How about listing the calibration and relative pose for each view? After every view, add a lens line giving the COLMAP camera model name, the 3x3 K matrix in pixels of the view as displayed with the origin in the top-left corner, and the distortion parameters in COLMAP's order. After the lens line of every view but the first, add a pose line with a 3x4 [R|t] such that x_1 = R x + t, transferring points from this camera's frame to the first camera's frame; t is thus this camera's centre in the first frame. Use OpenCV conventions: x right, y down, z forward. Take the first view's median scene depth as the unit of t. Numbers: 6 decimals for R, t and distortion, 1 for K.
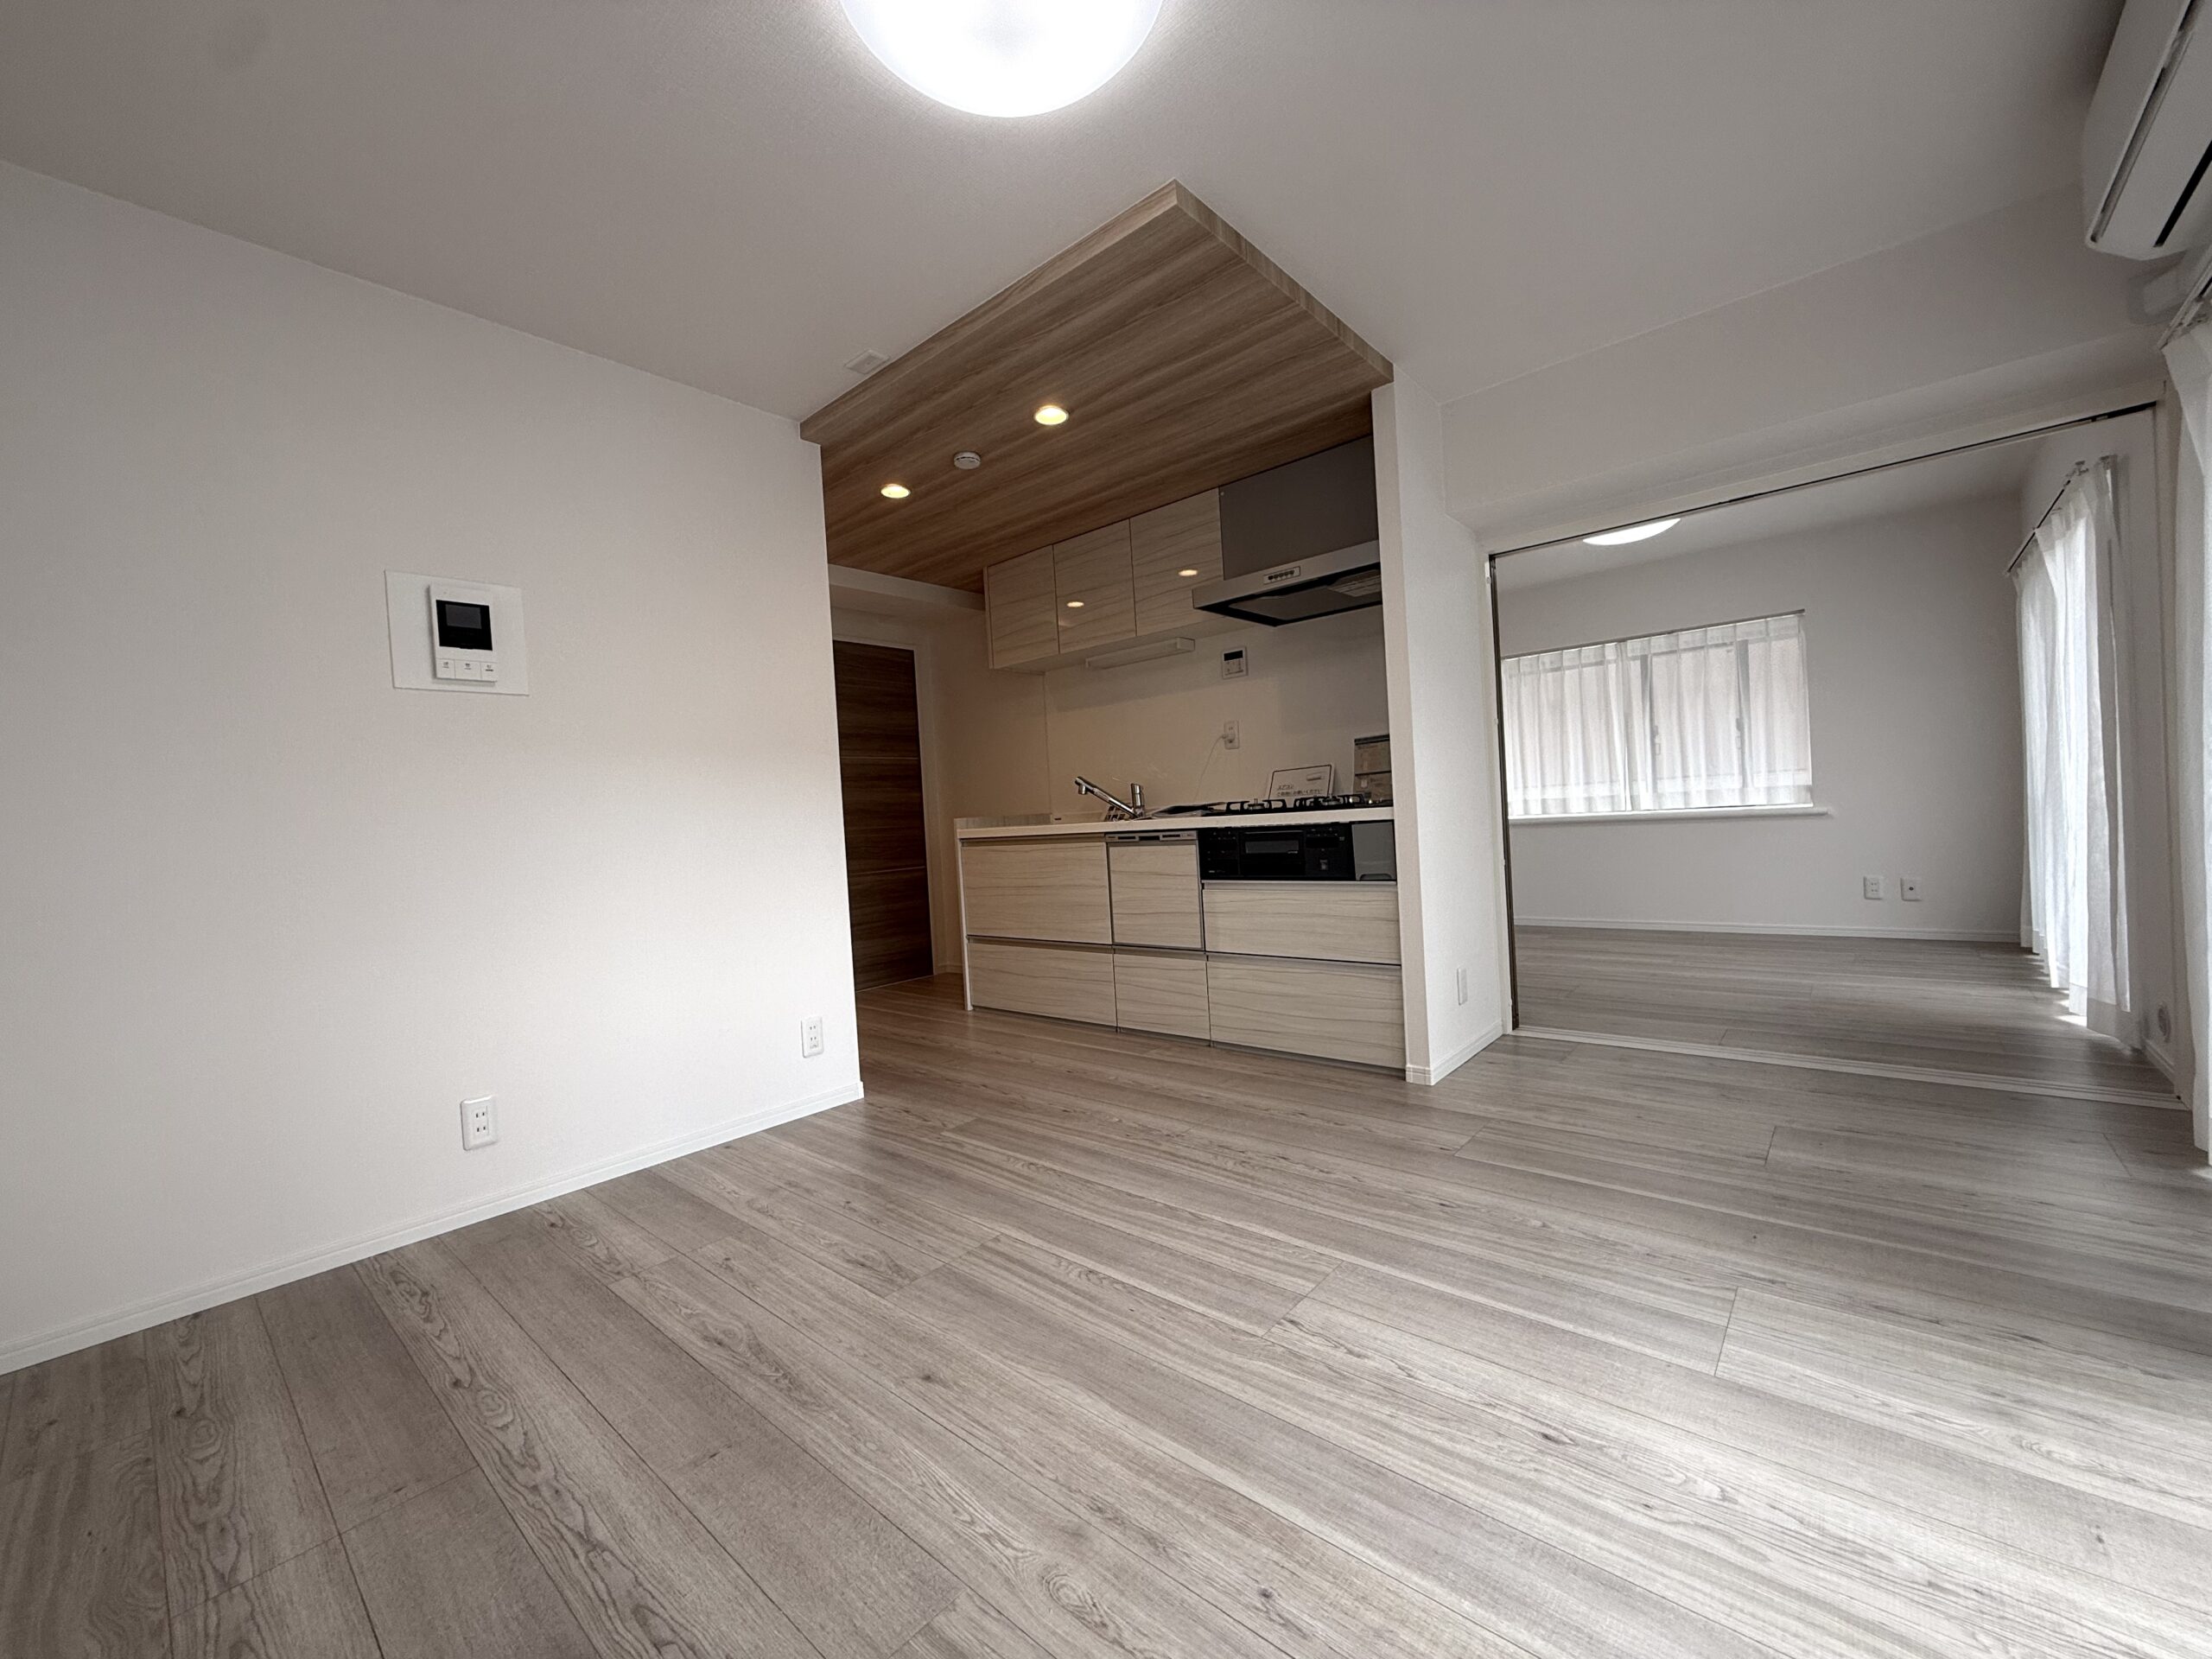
lens RADIAL K [[875.6, 0, 1104.1], [0, 875.6, 836.8], [0, 0, 1]] dist [-0.000753, -0.000698]
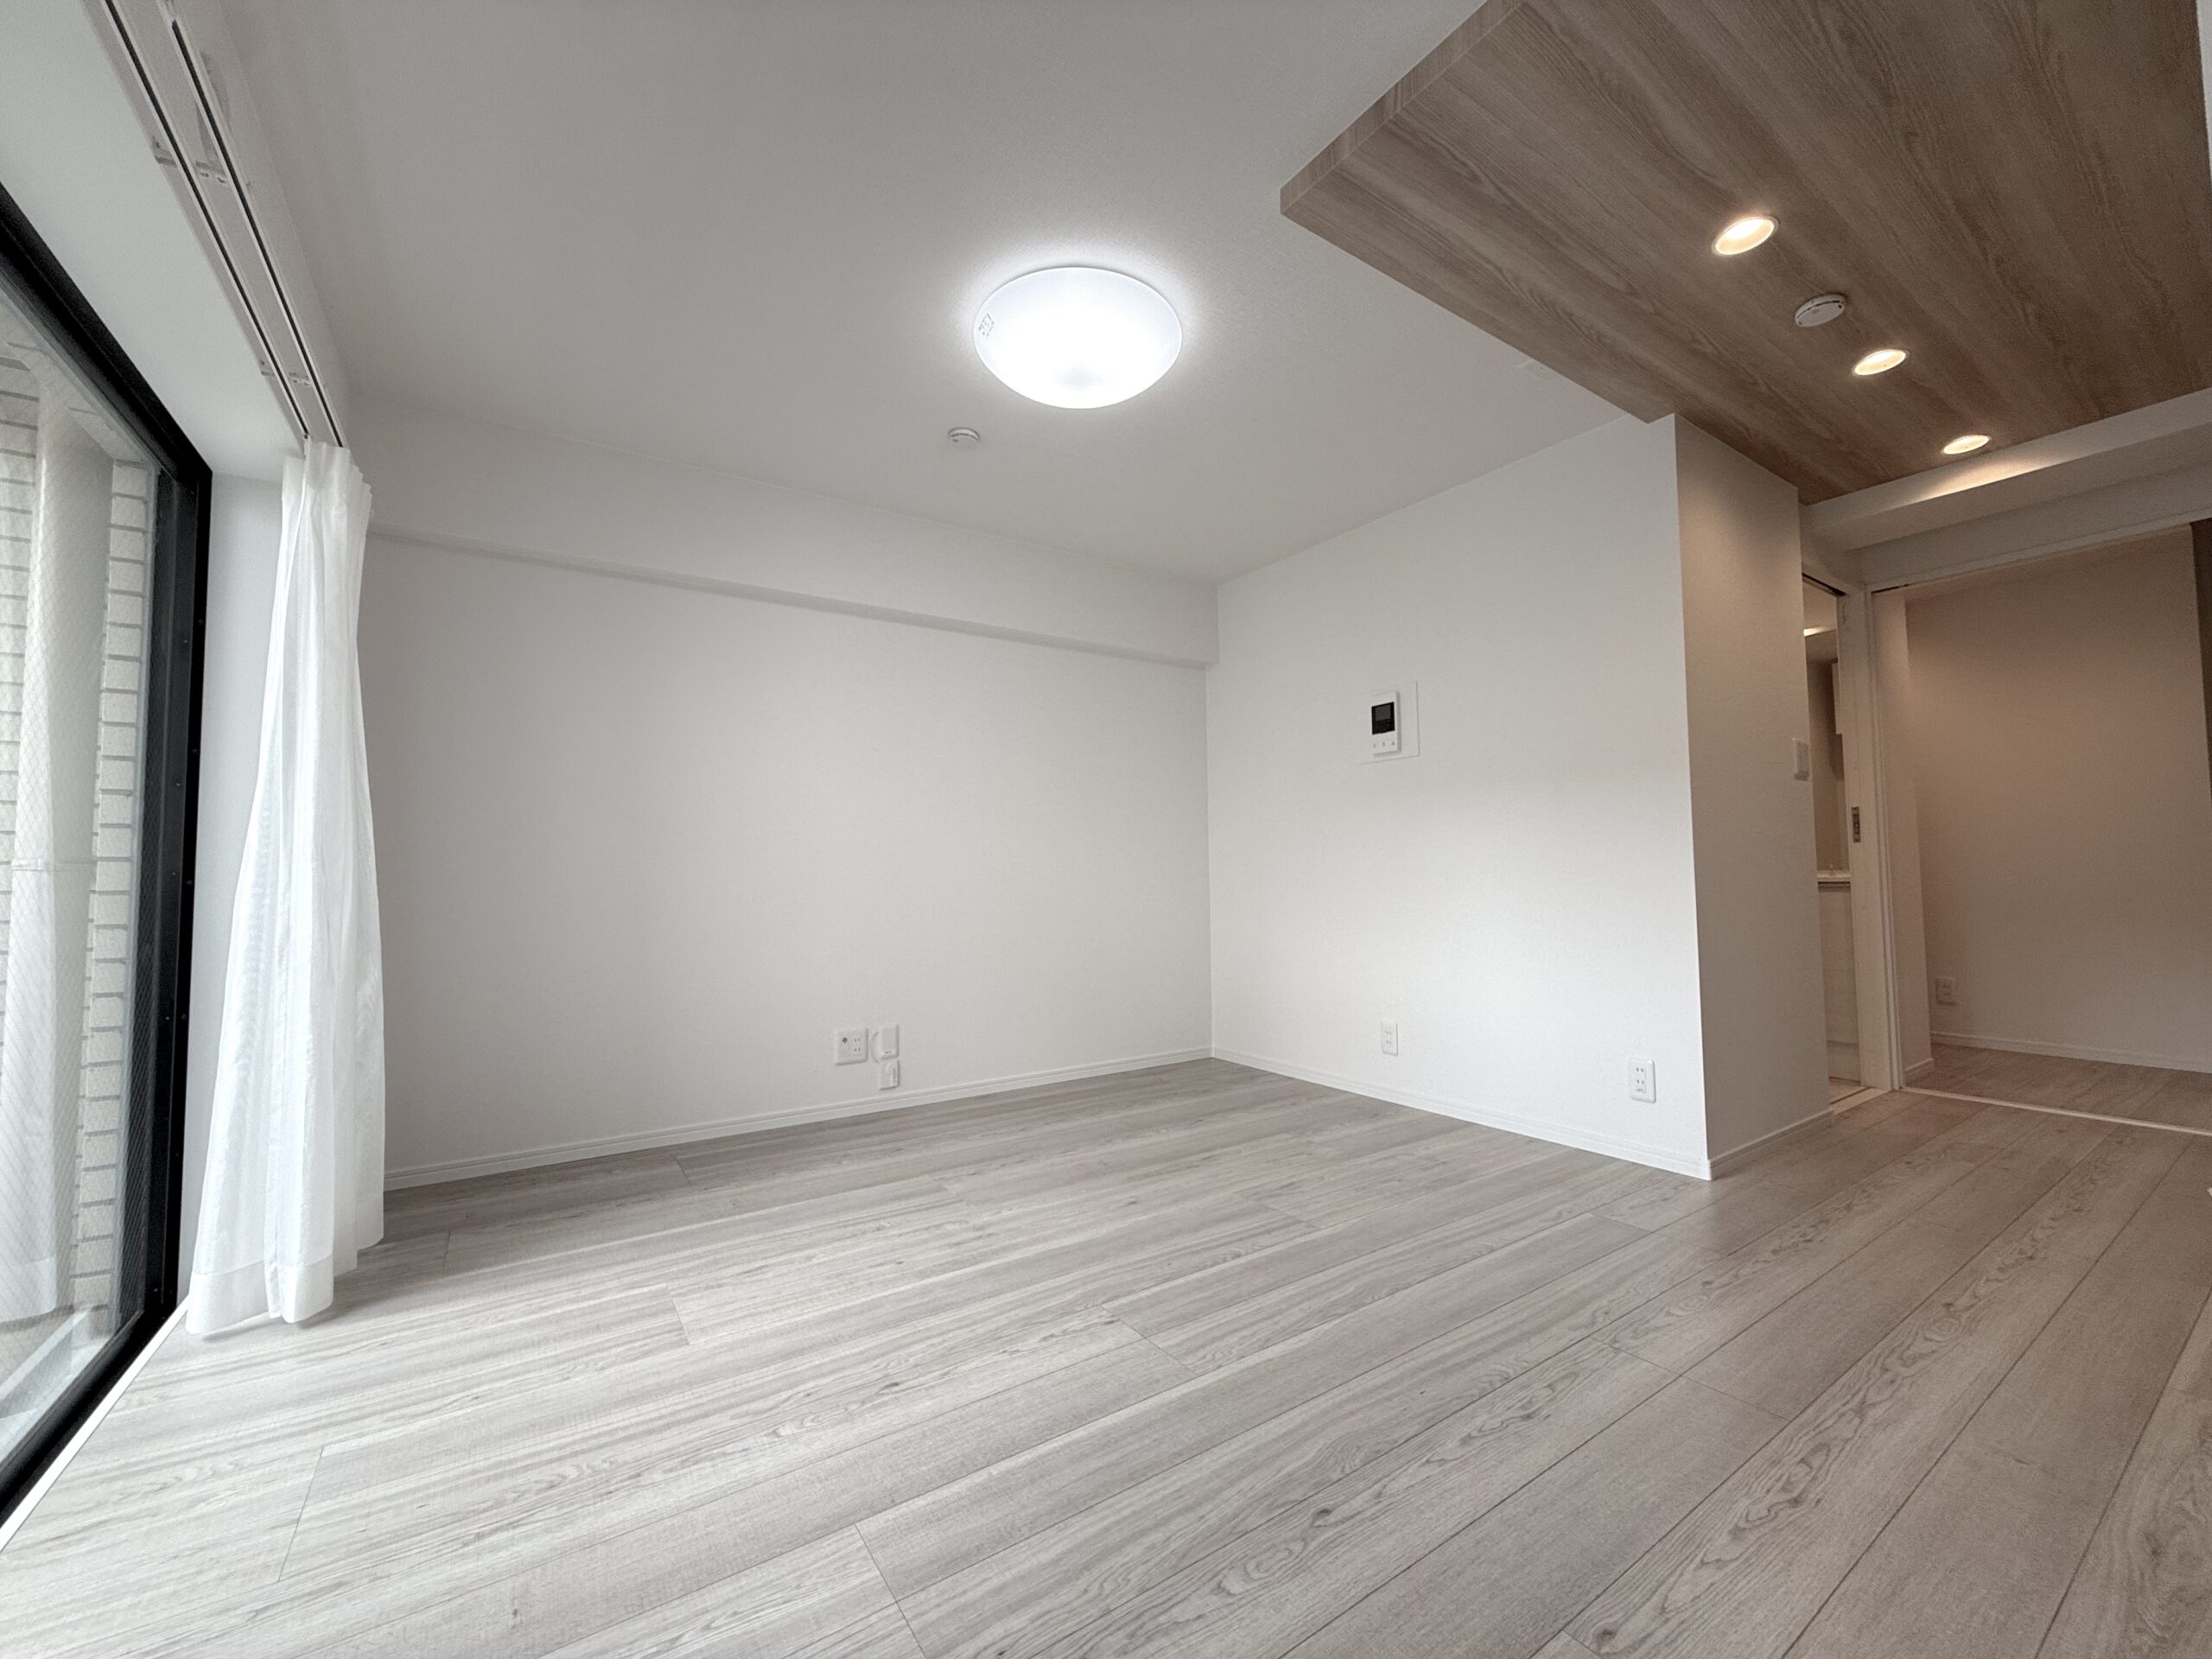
lens RADIAL K [[875.6, 0, 1095.1], [0, 875.6, 834.3], [0, 0, 1]] dist [-0.000753, -0.000698]
pose [[-0.262362, 0.013659, -0.964873, 1.052596], [0.004319, 0.999906, 0.012981, -0.064269], [0.964960, -0.000762, -0.262397, 1.044910]]
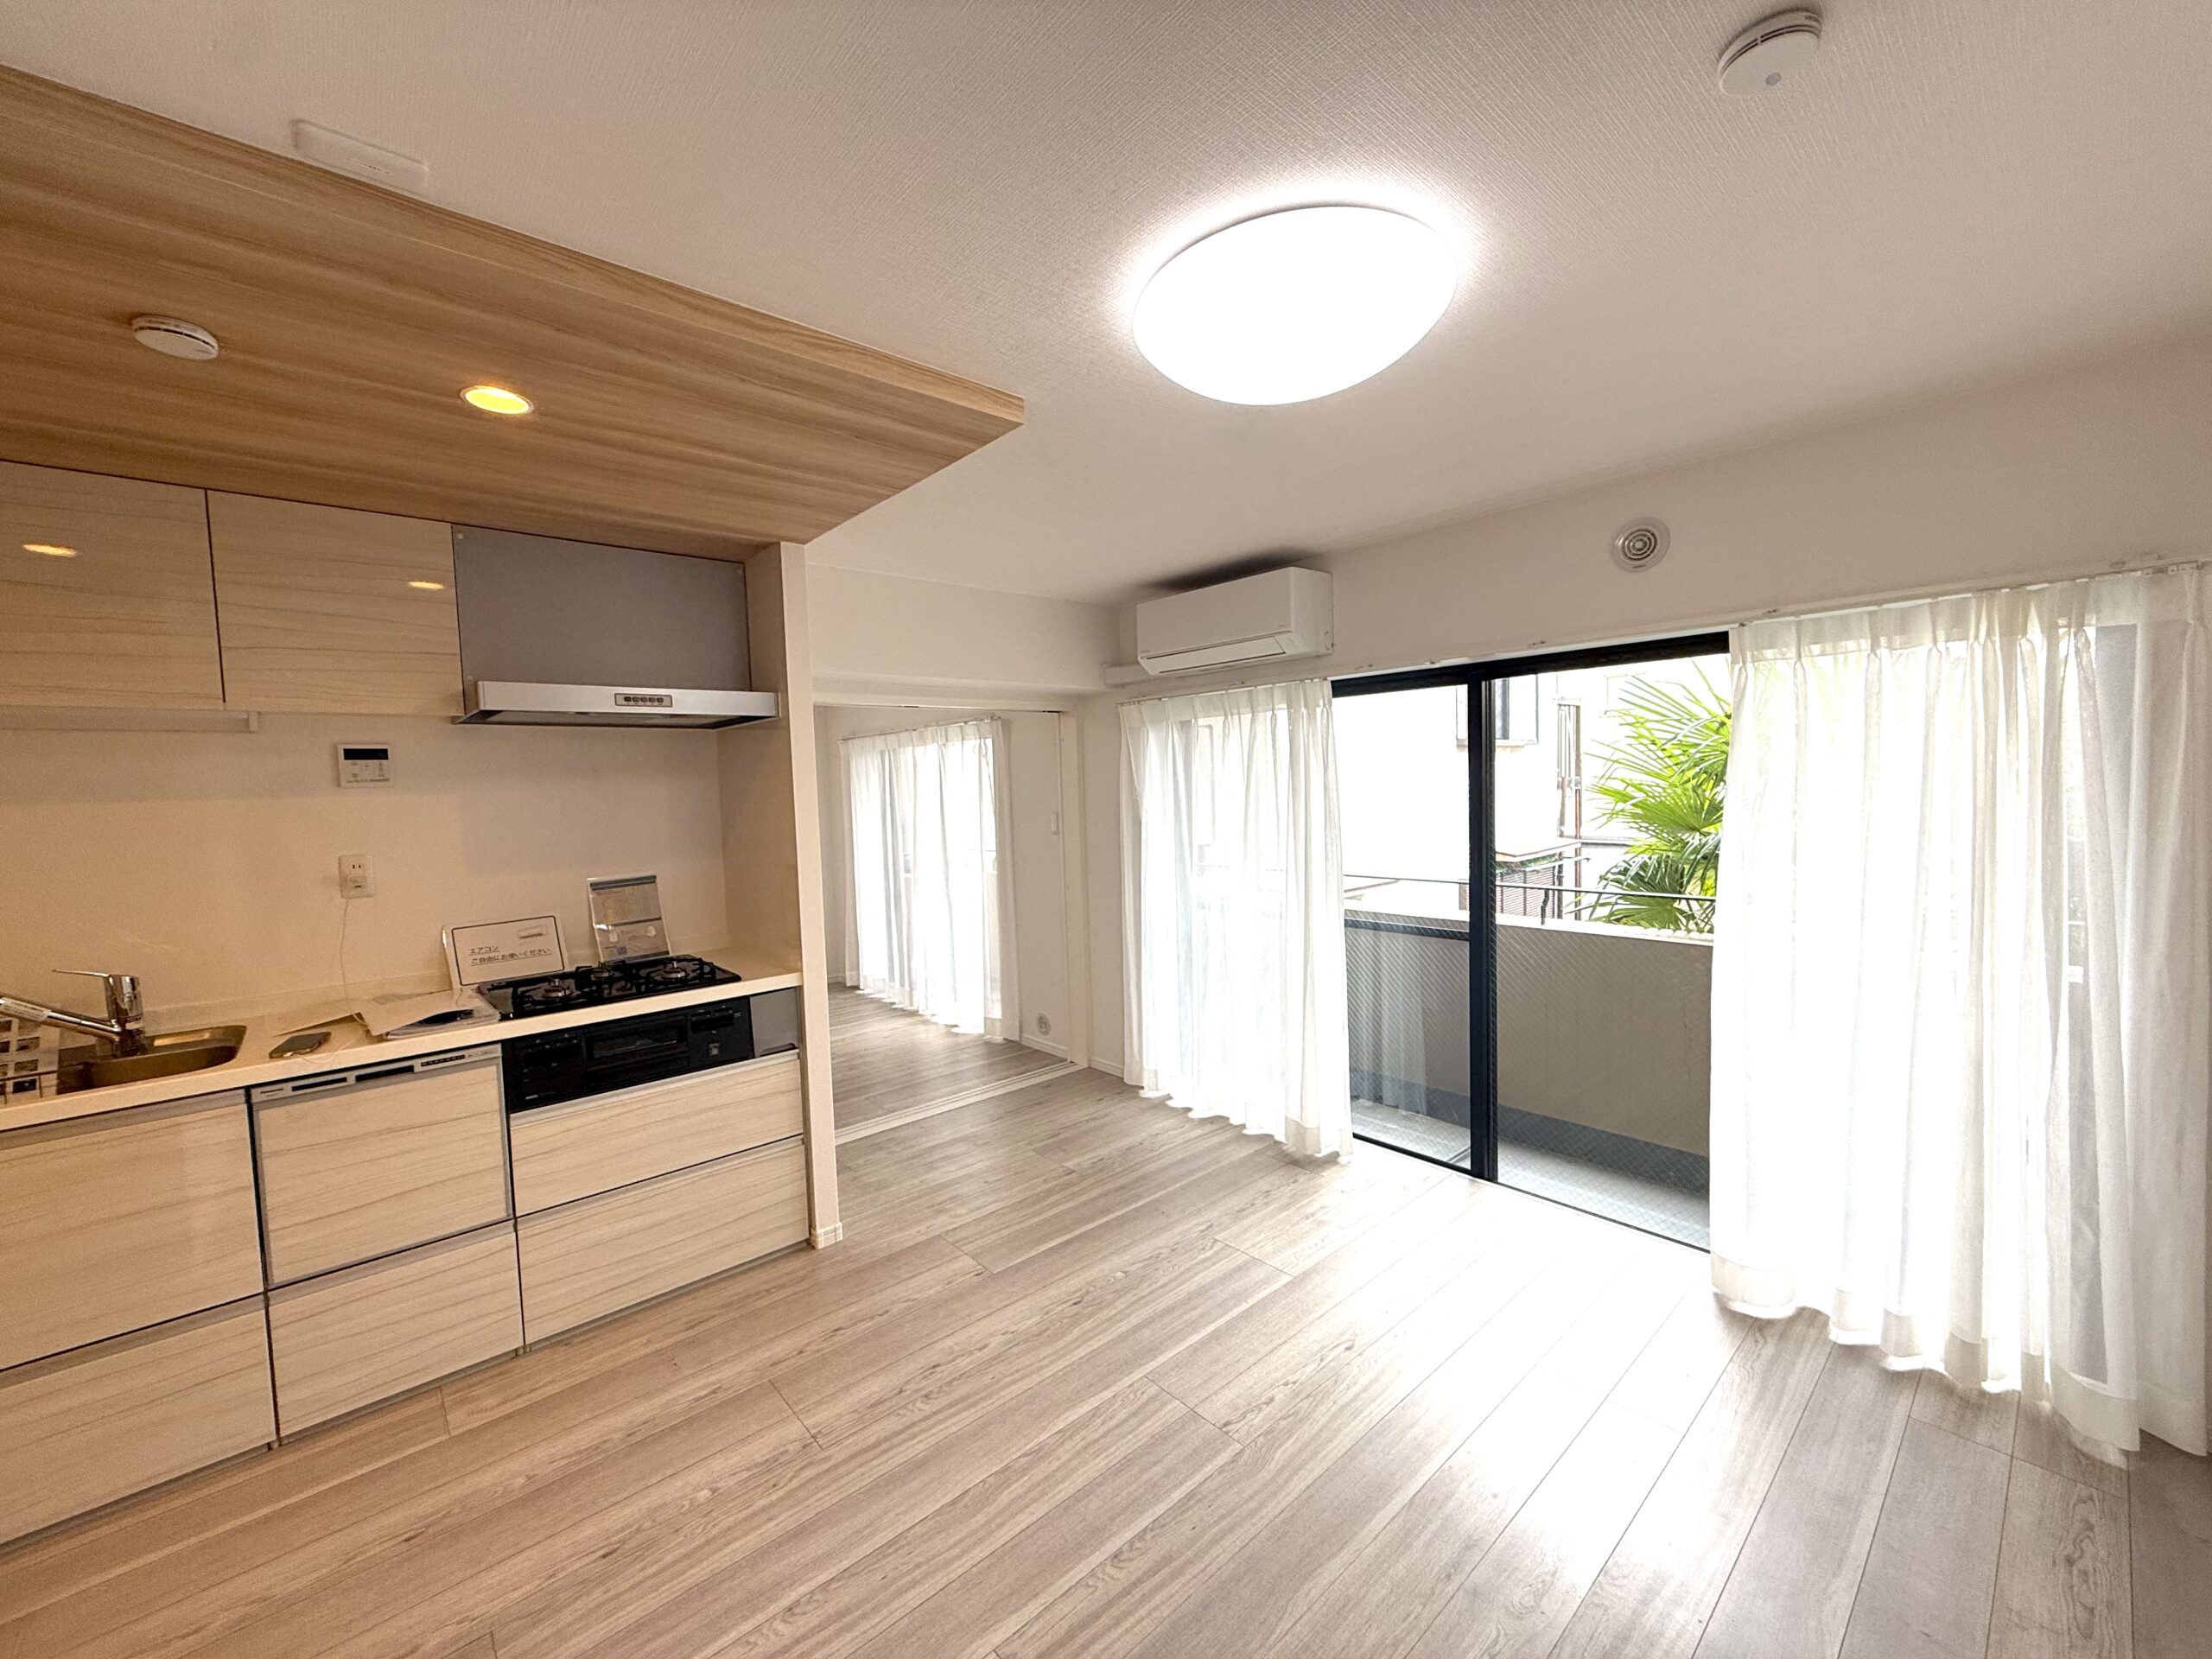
lens RADIAL K [[875.6, 0, 1100.8], [0, 875.6, 834.7], [0, 0, 1]] dist [-0.000753, -0.000698]
pose [[0.131412, -0.004802, 0.991316, -0.876519], [0.045789, 0.998950, -0.001230, -0.254681], [-0.990270, 0.045553, 0.131494, 0.799907]]
